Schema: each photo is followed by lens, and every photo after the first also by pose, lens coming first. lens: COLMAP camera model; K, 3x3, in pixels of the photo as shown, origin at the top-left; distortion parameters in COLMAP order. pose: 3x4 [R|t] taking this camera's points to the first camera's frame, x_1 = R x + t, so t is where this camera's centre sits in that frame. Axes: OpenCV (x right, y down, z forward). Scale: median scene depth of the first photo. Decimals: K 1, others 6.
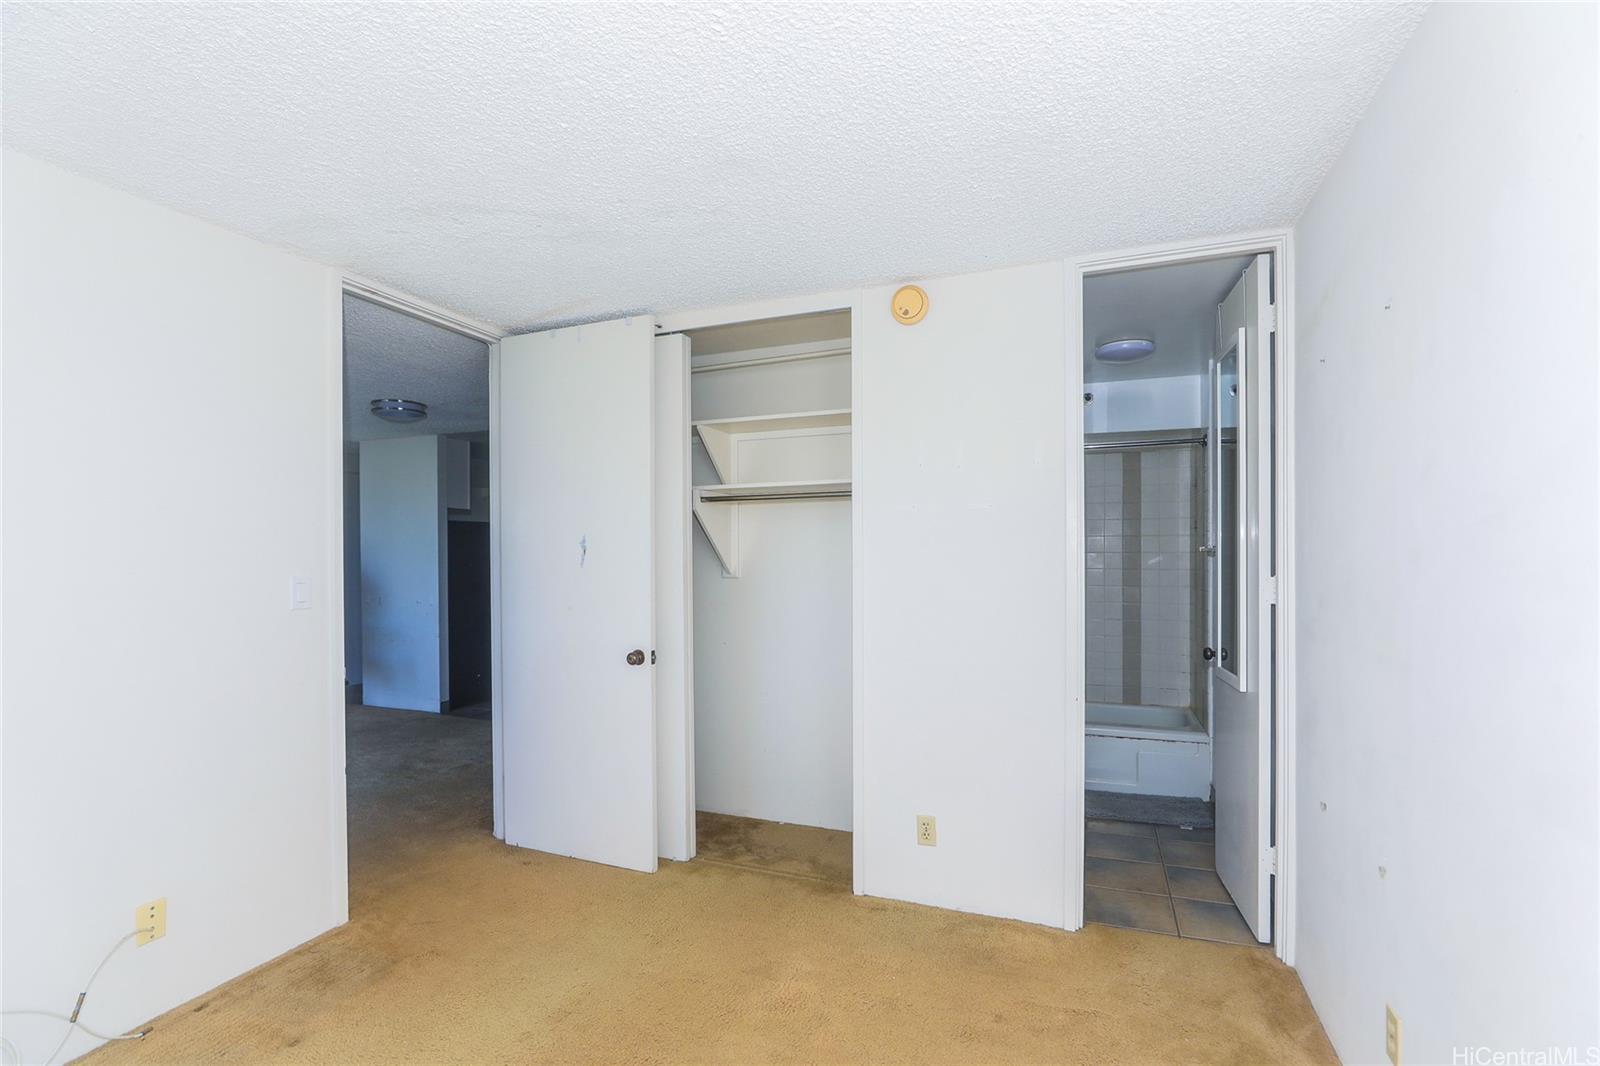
lens RADIAL K [[715.6, 0, 790.4], [0, 715.6, 555.9], [0, 0, 1]] dist [-0.009283, 0.000260]
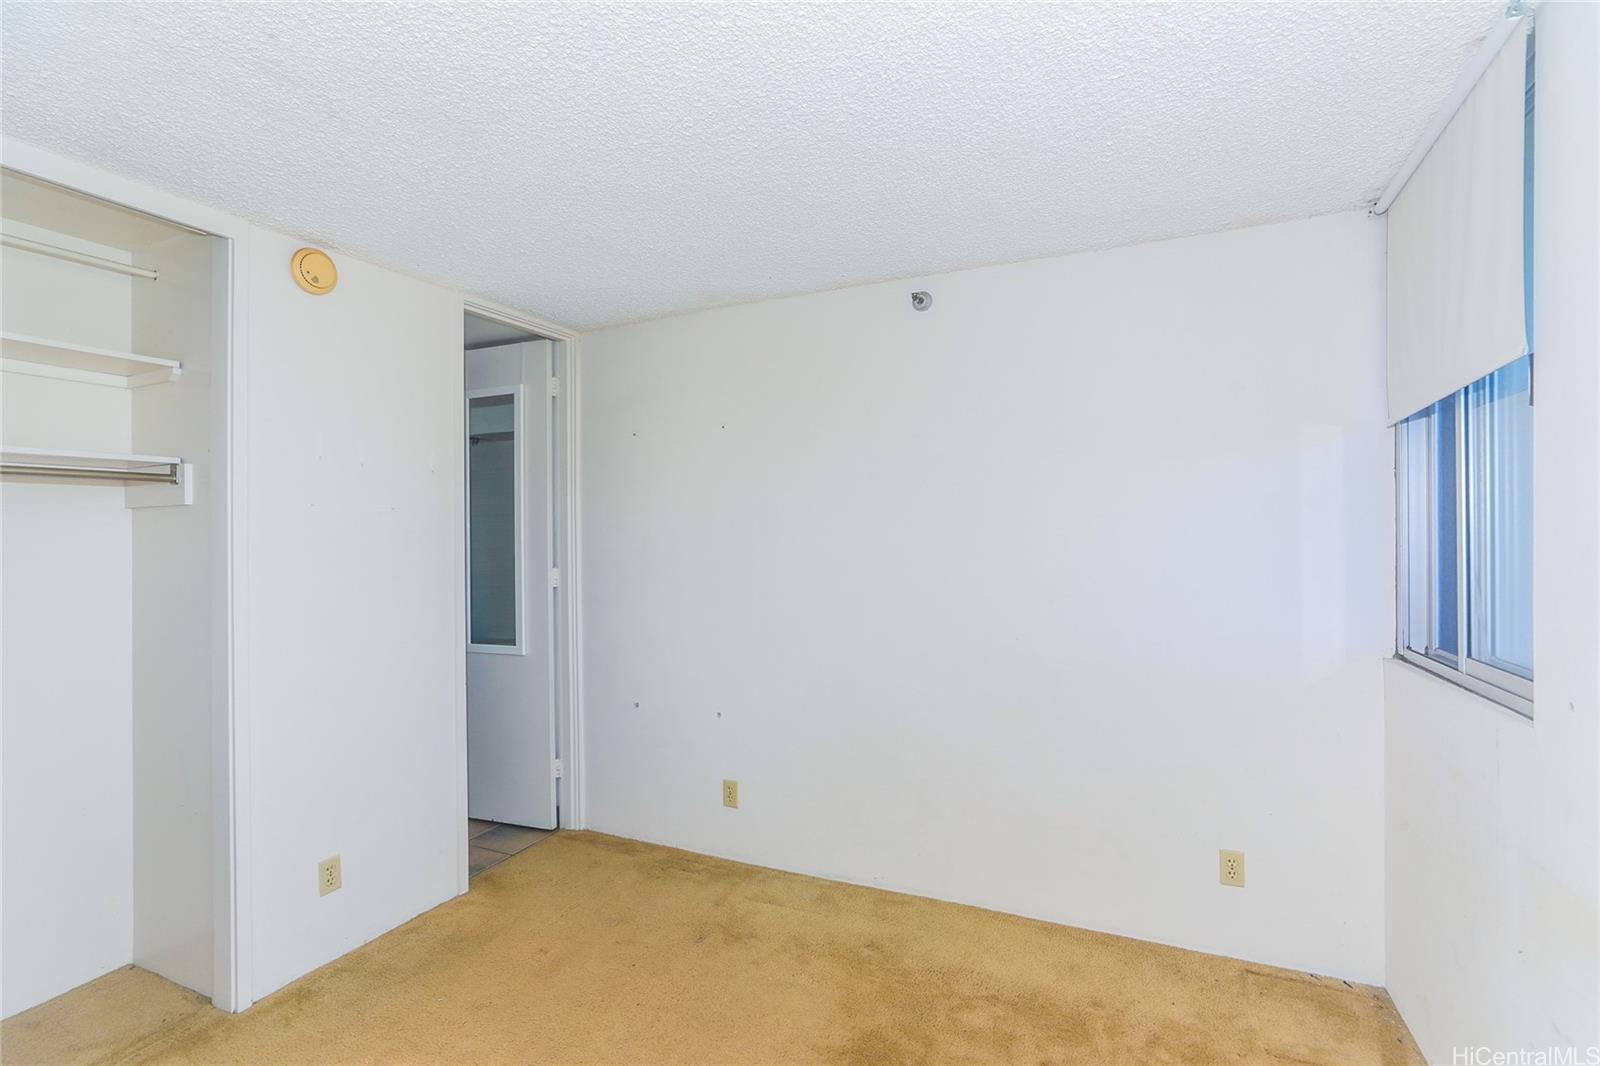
lens RADIAL K [[736.3, 0, 800.0], [0, 736.3, 533.0], [0, 0, 1]] dist [-0.001540, 0.000051]
pose [[0.074996, 0.005584, 0.997168, -0.677255], [0.007800, 0.999950, -0.006186, -0.026029], [-0.997153, 0.008242, 0.074949, 0.356134]]
